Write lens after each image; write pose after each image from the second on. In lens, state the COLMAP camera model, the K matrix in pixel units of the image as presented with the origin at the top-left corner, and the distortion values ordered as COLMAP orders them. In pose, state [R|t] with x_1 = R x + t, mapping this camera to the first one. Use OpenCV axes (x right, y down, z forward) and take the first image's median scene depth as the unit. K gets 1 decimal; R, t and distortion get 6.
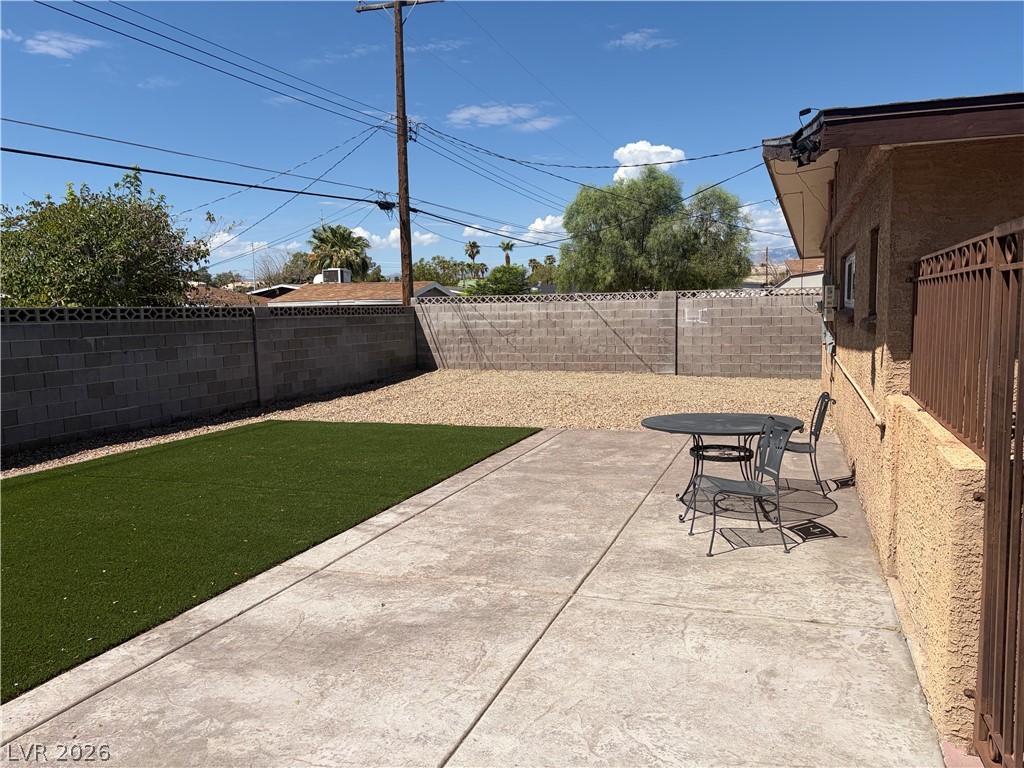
lens RADIAL K [[770.4, 0, 518.2], [0, 770.4, 396.8], [0, 0, 1]] dist [0.060191, -0.063195]
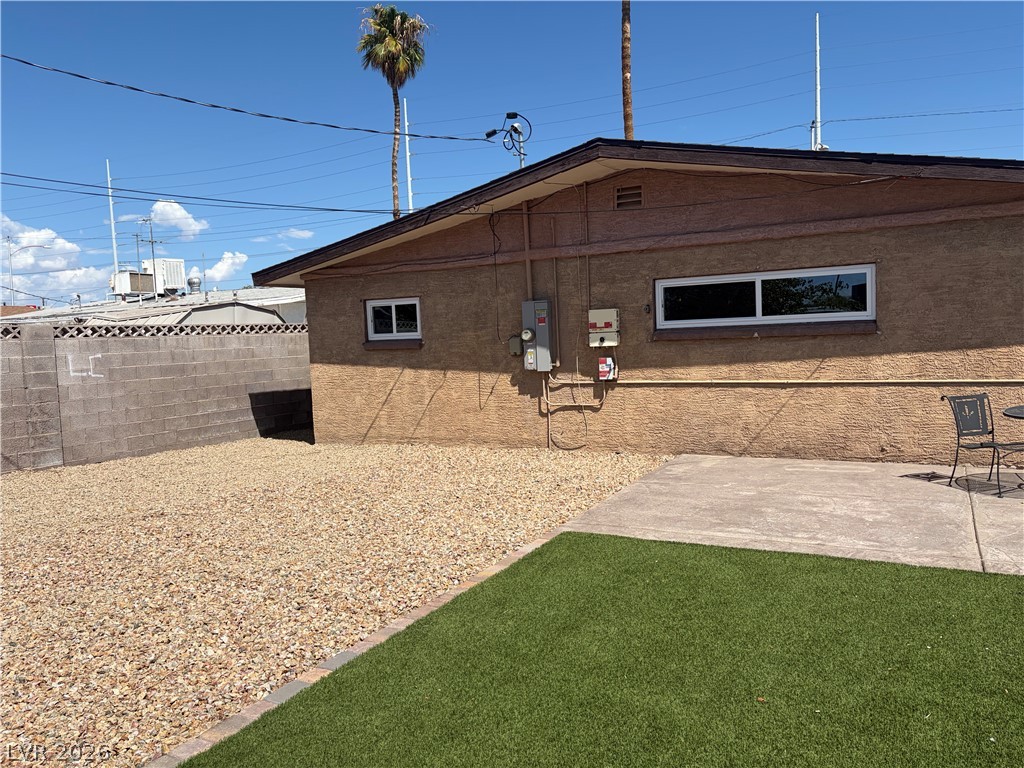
lens RADIAL K [[770.4, 0, 522.8], [0, 770.4, 391.0], [0, 0, 1]] dist [0.060191, -0.063195]
pose [[0.153814, -0.057787, 0.986409, -0.322904], [0.150971, 0.987942, 0.034336, -0.052597], [-0.976498, 0.143638, 0.160684, 0.552243]]
